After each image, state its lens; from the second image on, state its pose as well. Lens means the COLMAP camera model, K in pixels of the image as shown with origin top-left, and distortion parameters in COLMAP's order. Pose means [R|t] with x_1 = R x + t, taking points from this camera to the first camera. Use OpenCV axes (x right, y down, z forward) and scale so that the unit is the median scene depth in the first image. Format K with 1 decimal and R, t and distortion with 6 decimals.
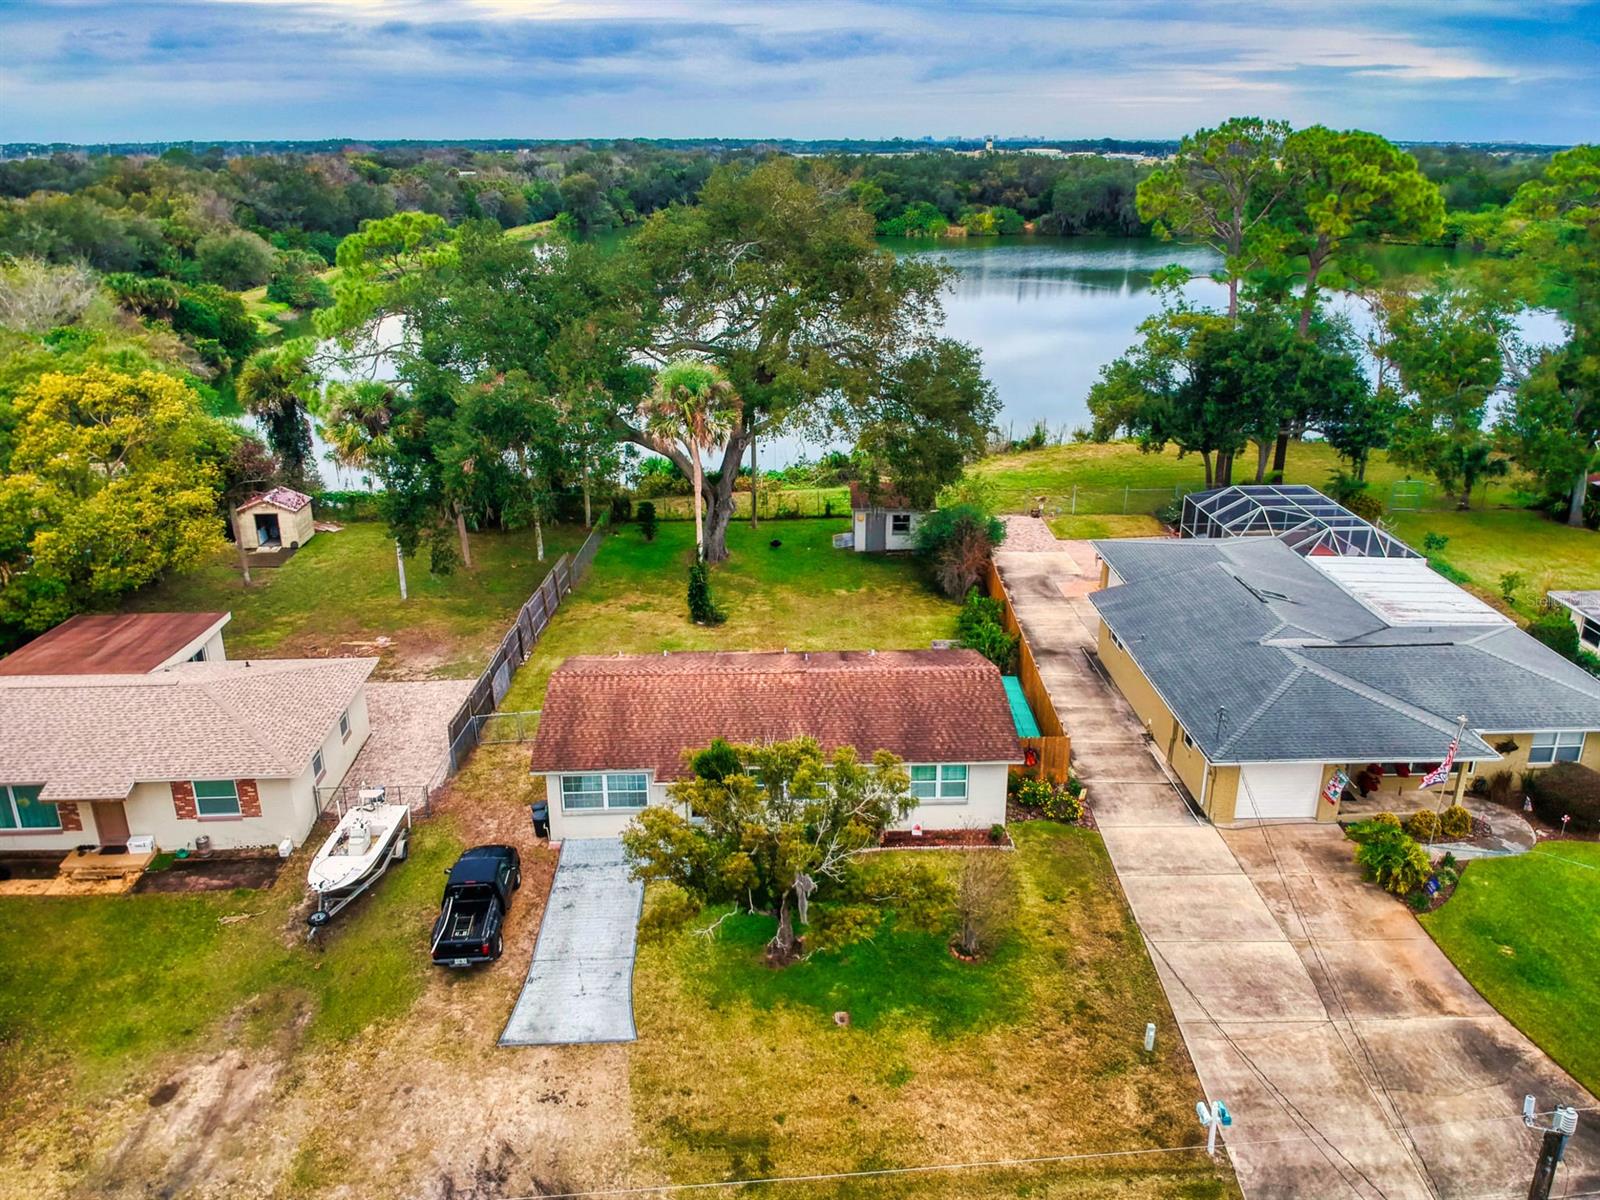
lens RADIAL K [[1220.5, 0, 798.7], [0, 1220.5, 622.3], [0, 0, 1]] dist [0.087445, -0.168441]
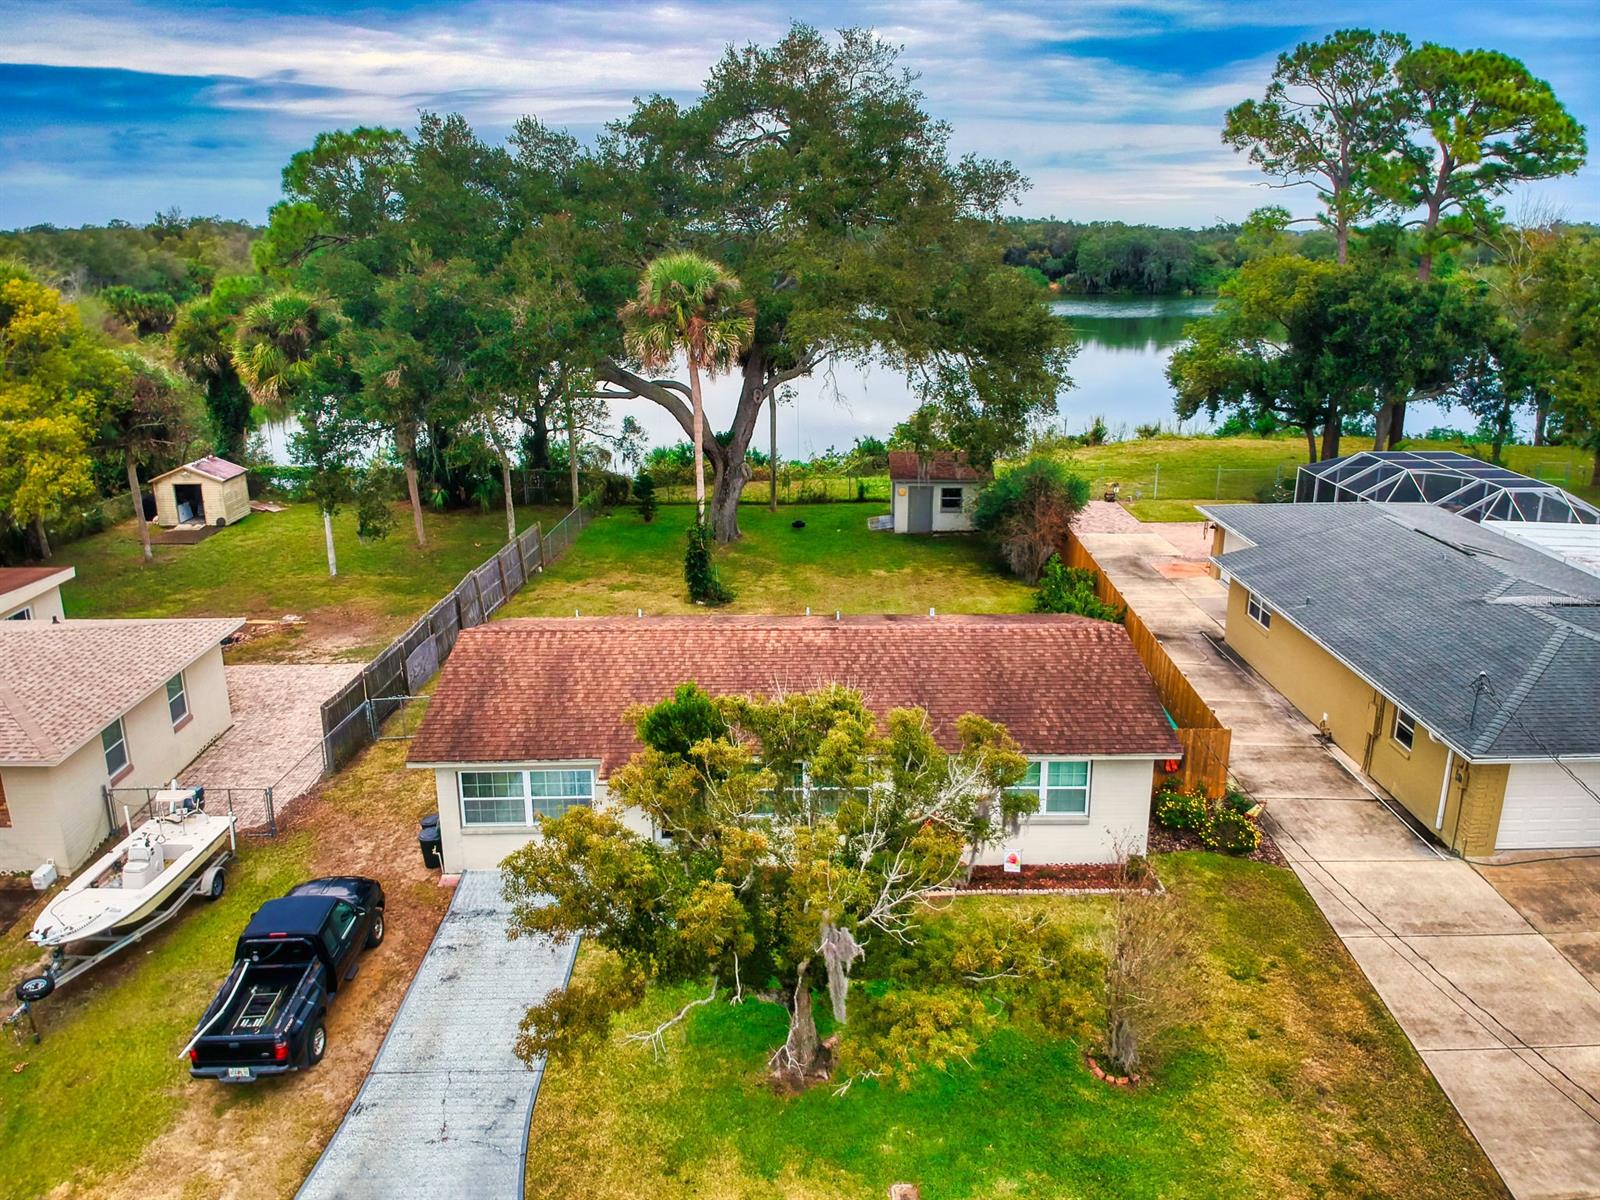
lens RADIAL K [[1178.3, 0, 801.3], [0, 1178.3, 598.5], [0, 0, 1]] dist [0.061809, -0.127711]
pose [[0.999787, 0.006378, -0.019638, -0.001609], [-0.007831, 0.997167, -0.074814, 0.072063], [0.019105, 0.074951, 0.997004, 0.336746]]
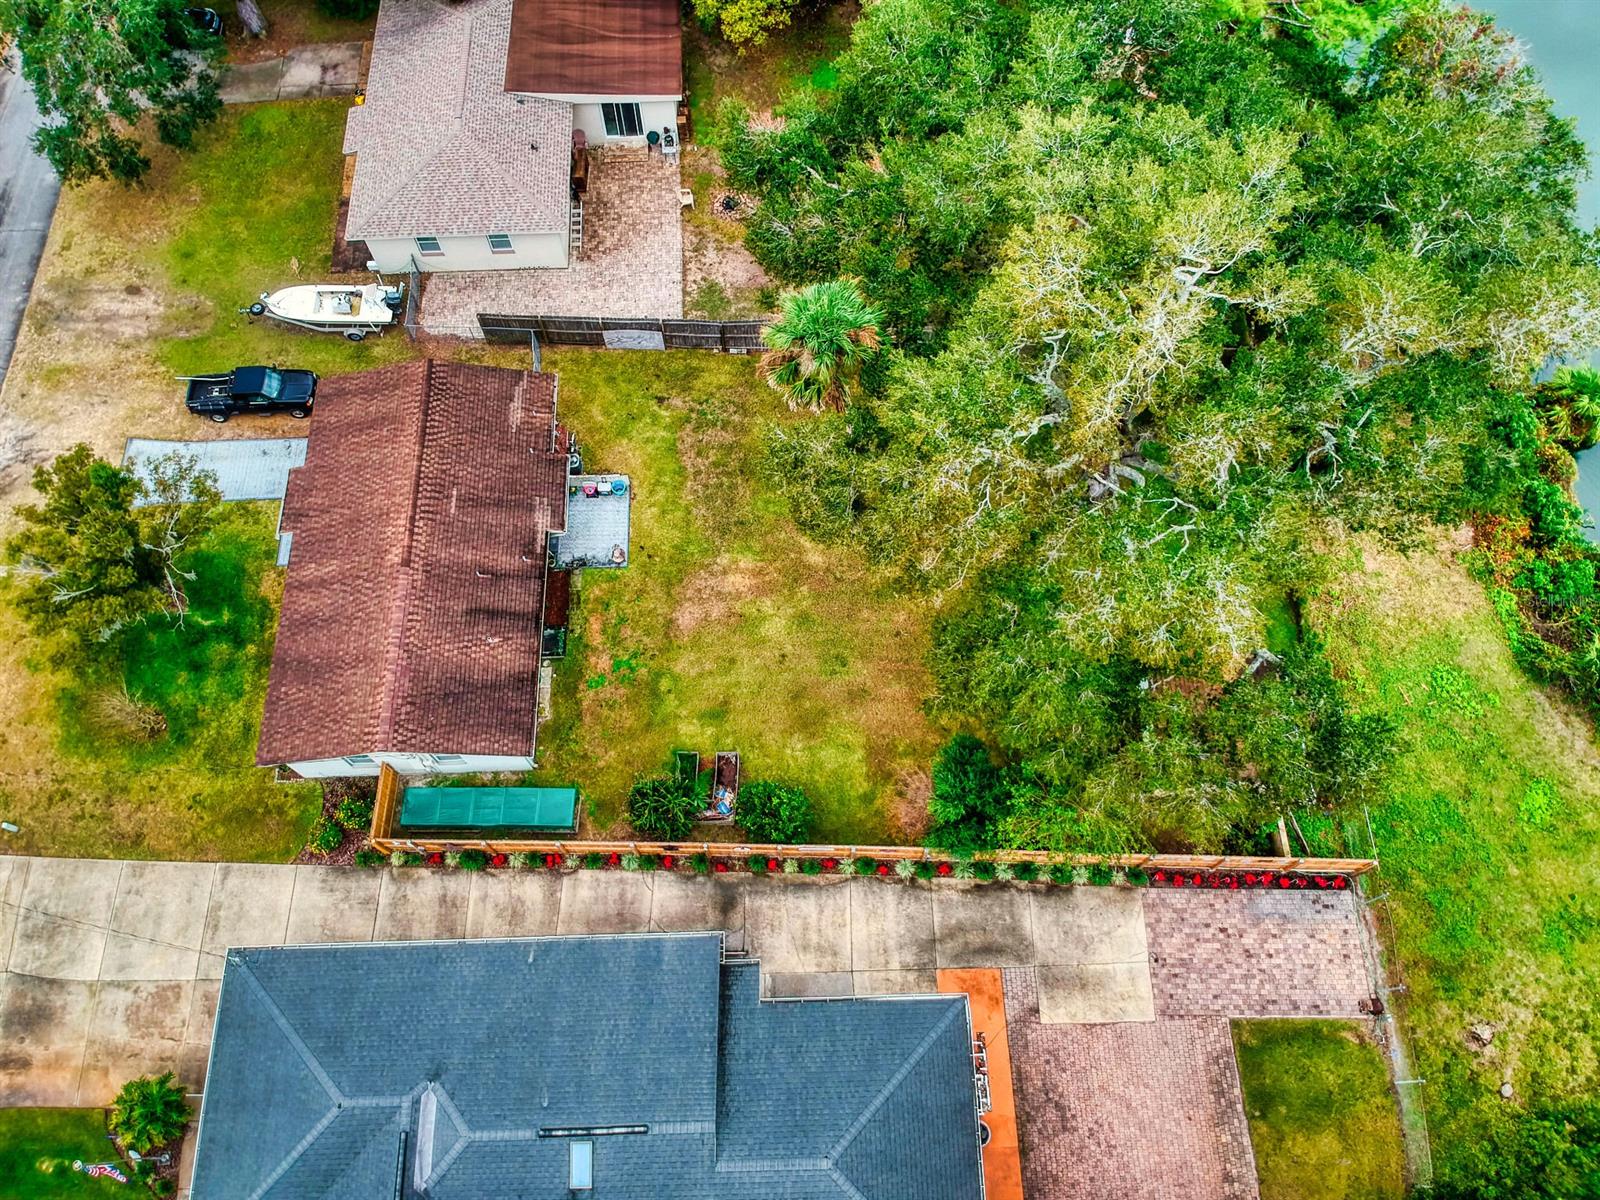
lens RADIAL K [[1168.7, 0, 801.3], [0, 1168.7, 602.0], [0, 0, 1]] dist [0.069690, -0.132568]
pose [[-0.006220, 0.912984, -0.407949, 0.420862], [-0.361620, 0.378294, 0.852130, -0.882649], [0.932305, 0.152823, 0.327801, 0.972085]]
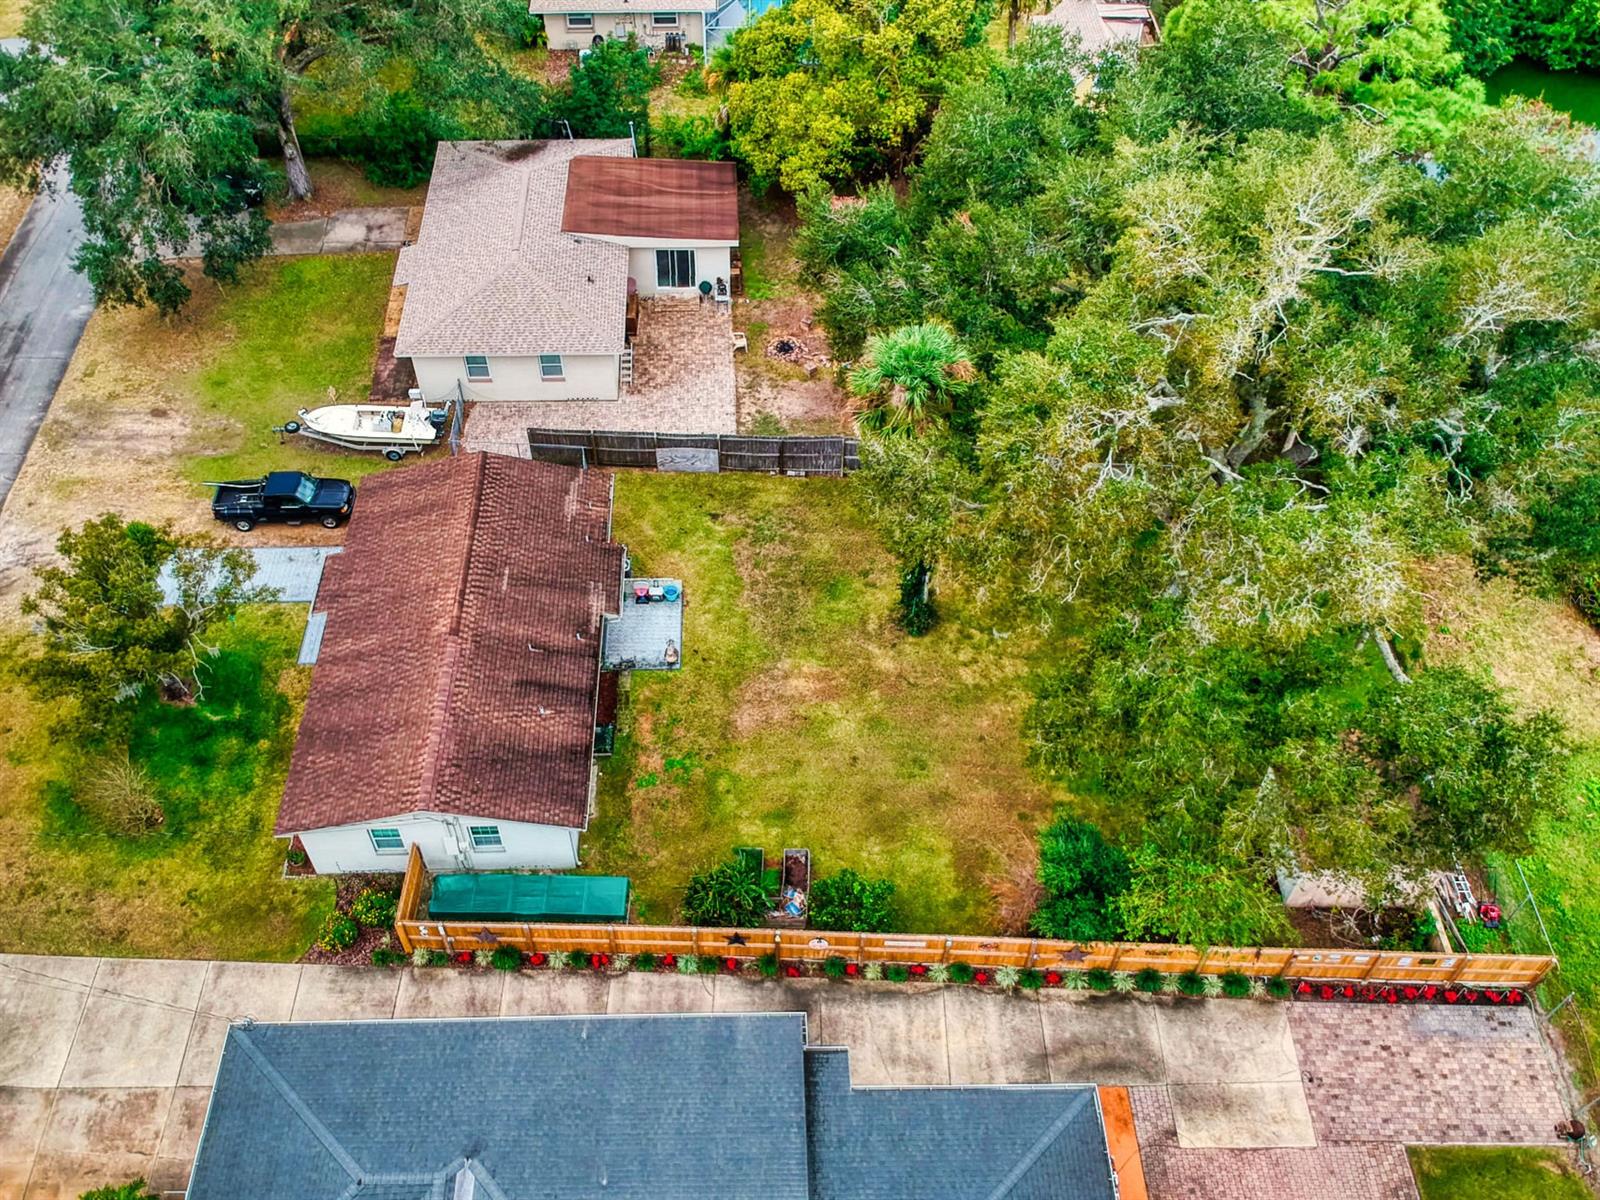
lens RADIAL K [[1381.5, 0, 767.2], [0, 1381.5, 657.6], [0, 0, 1]] dist [0.086549, -0.161239]
pose [[-0.019478, 0.774763, -0.631952, 0.673276], [-0.363751, 0.583264, 0.726284, -0.795138], [0.931293, 0.244020, 0.270460, 0.923089]]
